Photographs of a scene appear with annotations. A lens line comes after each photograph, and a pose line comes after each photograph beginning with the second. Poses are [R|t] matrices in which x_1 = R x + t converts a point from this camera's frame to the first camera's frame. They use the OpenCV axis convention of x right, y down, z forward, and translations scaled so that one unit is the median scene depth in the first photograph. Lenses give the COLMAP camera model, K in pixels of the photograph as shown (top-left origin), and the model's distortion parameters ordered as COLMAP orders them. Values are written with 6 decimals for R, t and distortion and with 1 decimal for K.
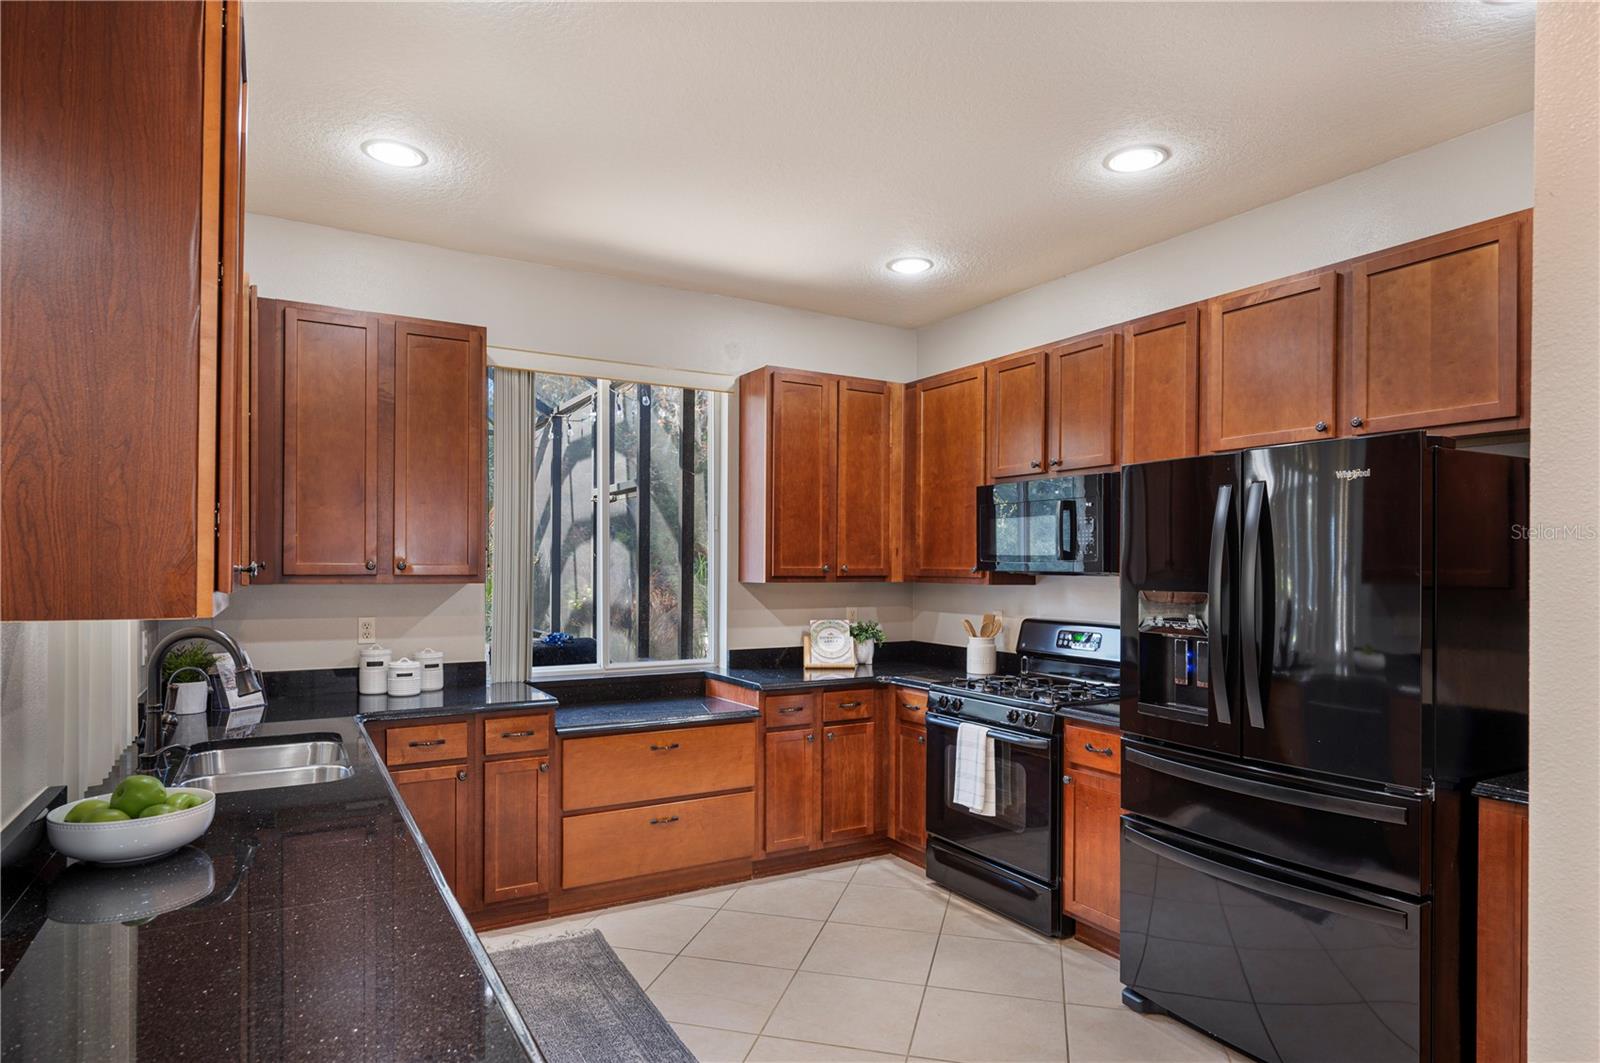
lens RADIAL K [[906.5, 0, 798.4], [0, 906.5, 566.7], [0, 0, 1]] dist [-0.001612, -0.000255]
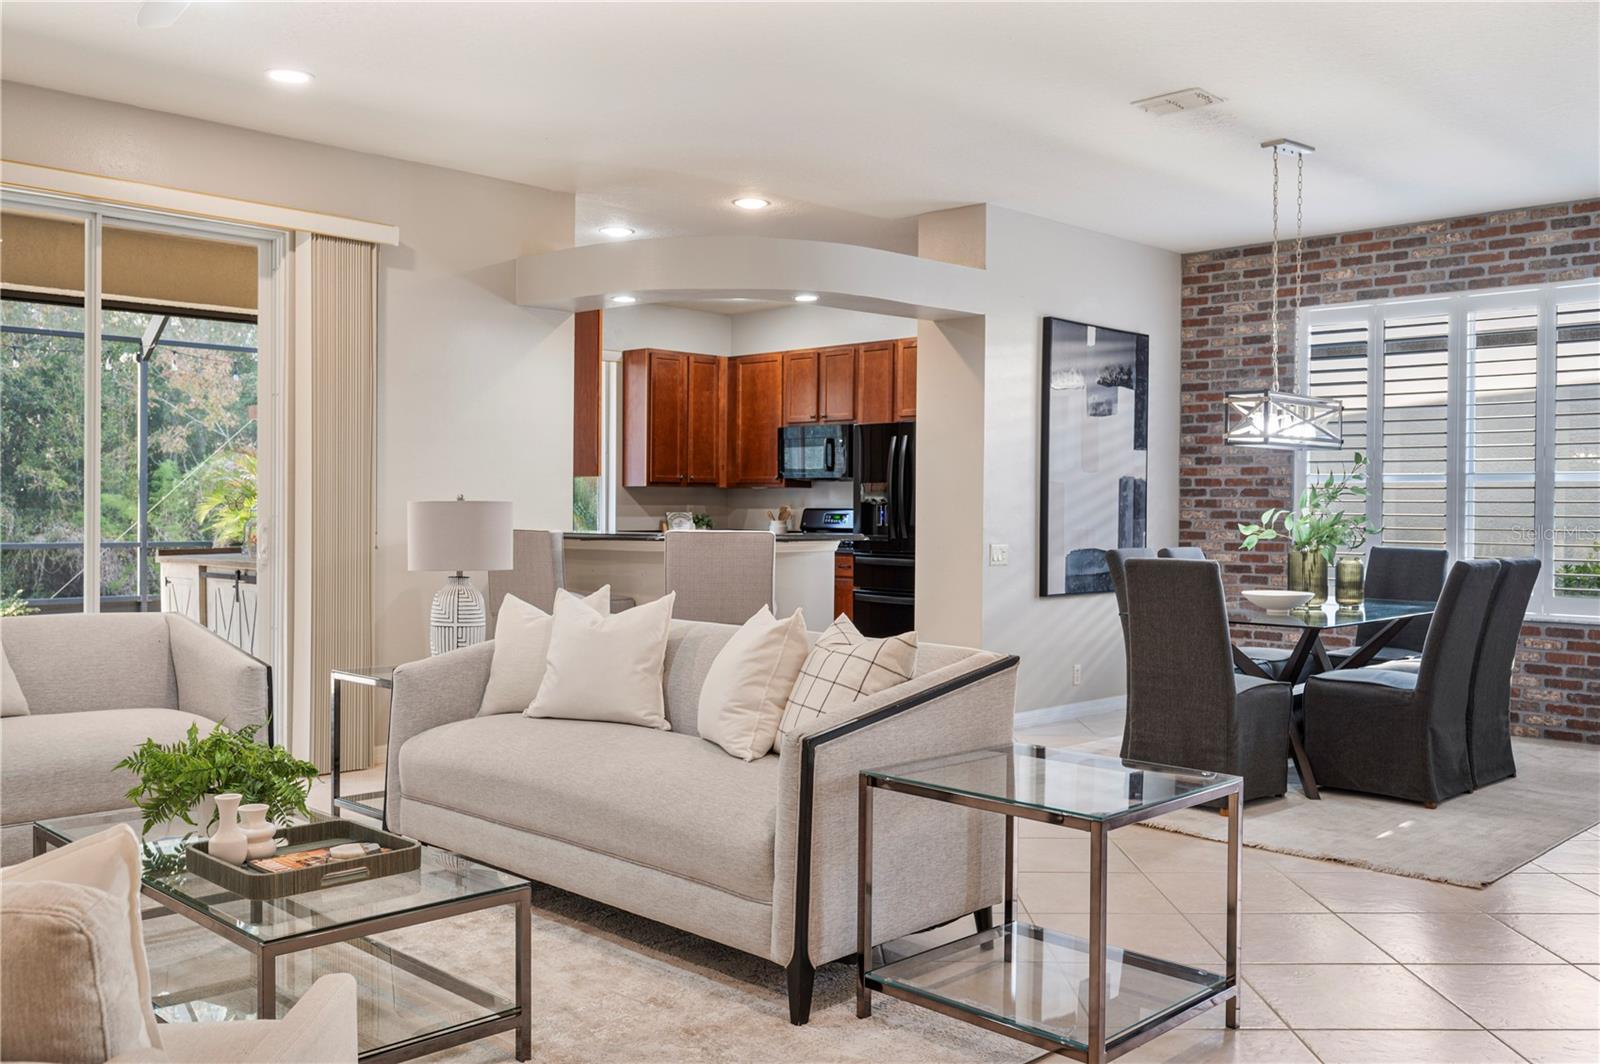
lens RADIAL K [[1383.8, 0, 809.4], [0, 1383.8, 525.5], [0, 0, 1]] dist [-0.004945, 0.001005]
pose [[0.964127, -0.002702, 0.265427, -0.413349], [-0.000869, 0.999911, 0.013336, 0.055721], [-0.265440, -0.013089, 0.964039, -1.436669]]
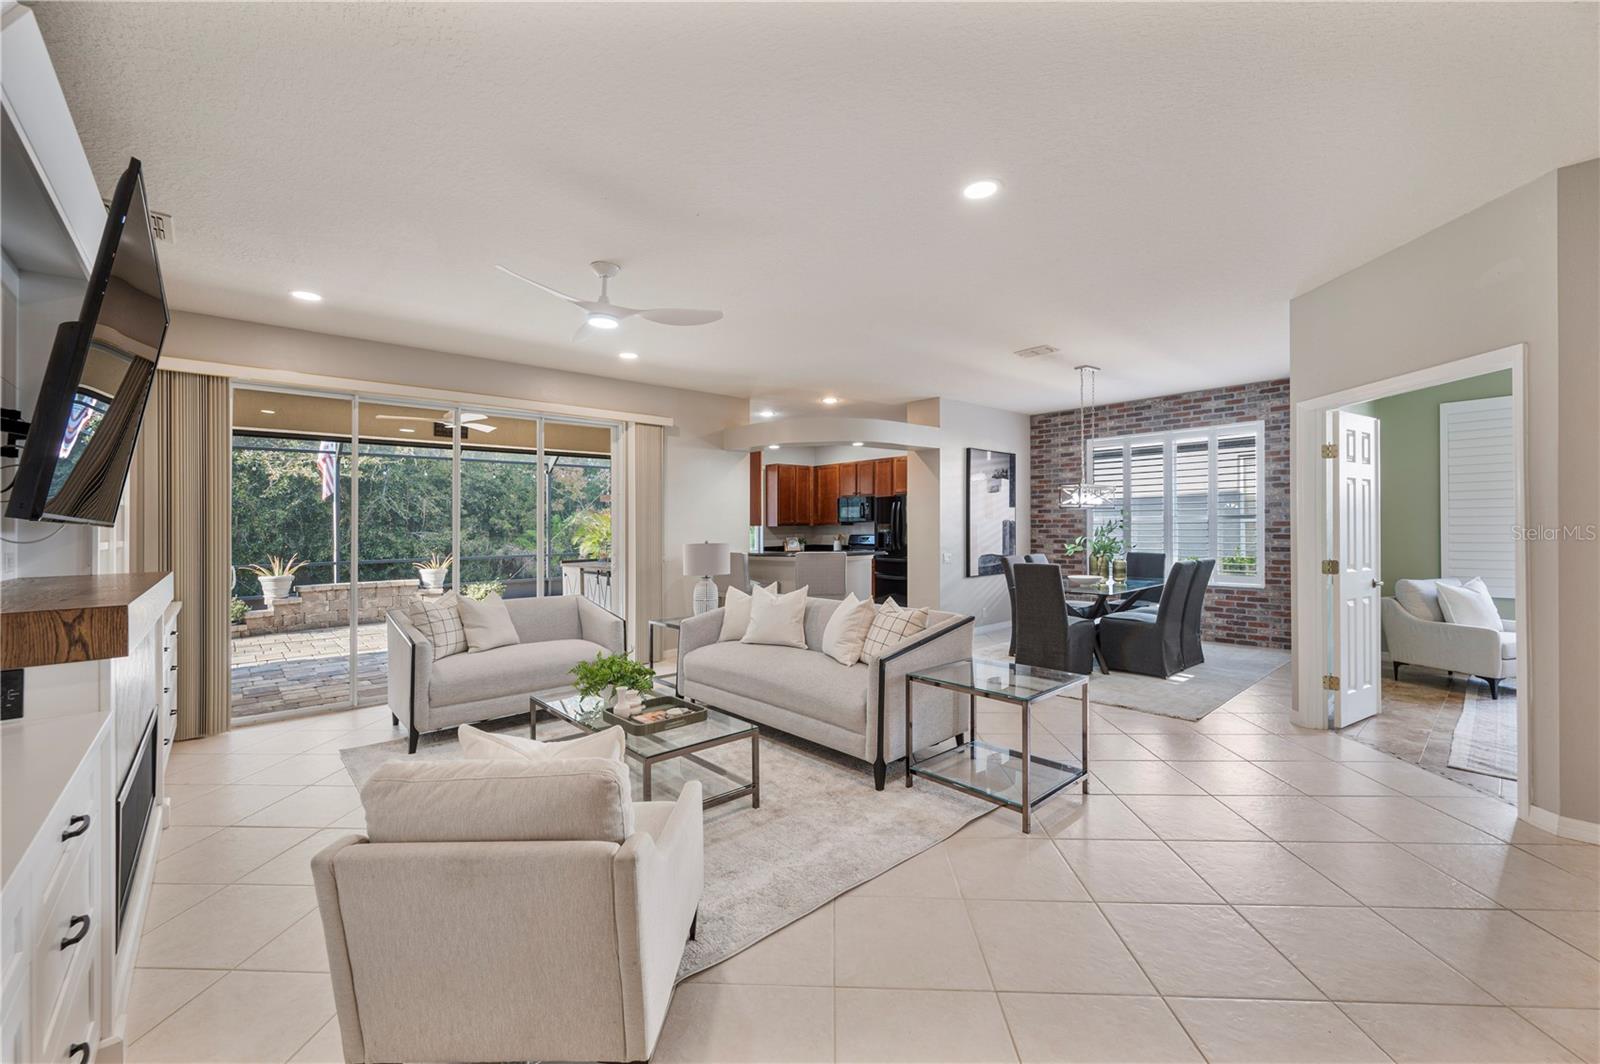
lens RADIAL K [[639.7, 0, 794.0], [0, 639.7, 526.0], [0, 0, 1]] dist [-0.001643, -0.000370]
pose [[0.979317, -0.020611, 0.201278, -0.478362], [0.020660, 0.999785, 0.001861, 0.012614], [-0.201273, 0.002336, 0.979532, -1.430102]]
